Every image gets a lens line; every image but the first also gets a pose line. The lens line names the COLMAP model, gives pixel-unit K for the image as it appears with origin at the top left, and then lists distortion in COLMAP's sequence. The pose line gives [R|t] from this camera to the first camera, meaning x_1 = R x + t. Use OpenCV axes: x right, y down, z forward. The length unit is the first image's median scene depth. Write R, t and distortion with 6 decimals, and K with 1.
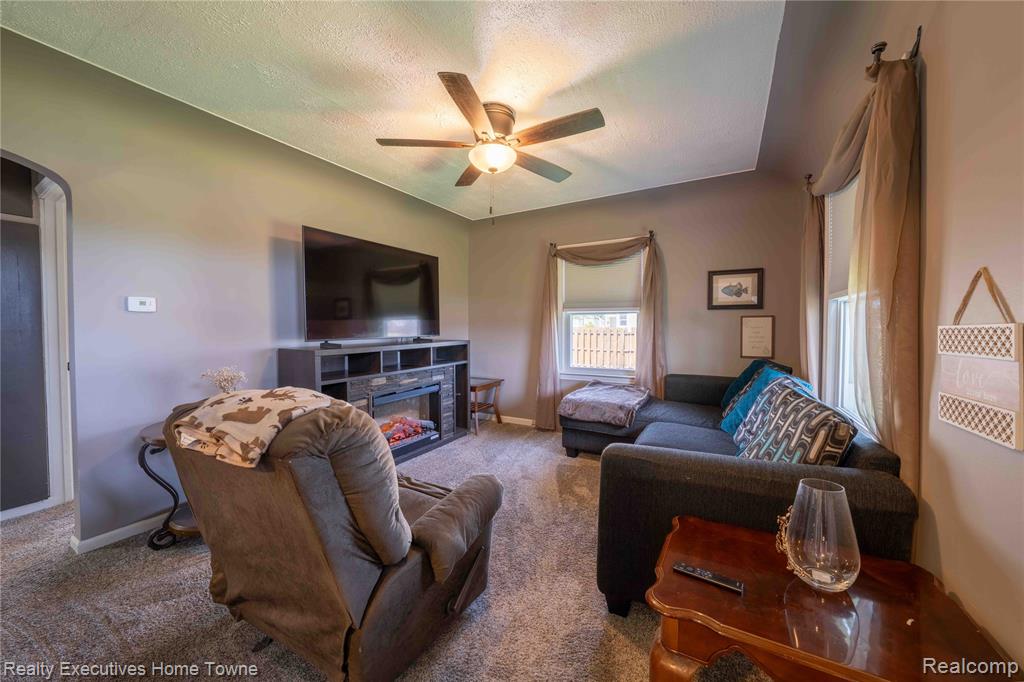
lens RADIAL K [[382.6, 0, 512.0], [0, 382.6, 341.0], [0, 0, 1]] dist [-0.001066, 0.000327]
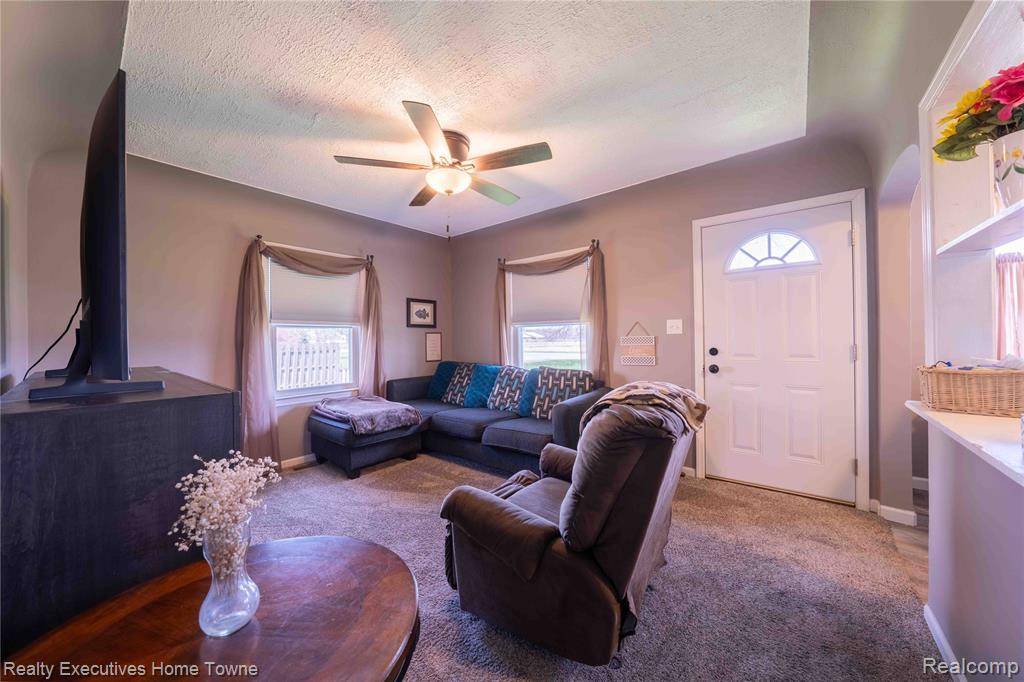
lens RADIAL K [[382.6, 0, 512.0], [0, 382.6, 341.0], [0, 0, 1]] dist [-0.001066, 0.000327]
pose [[0.136711, -0.003842, 0.990604, -0.755149], [0.052526, 0.998614, -0.003375, -0.012745], [-0.989218, 0.052493, 0.136723, 0.489644]]
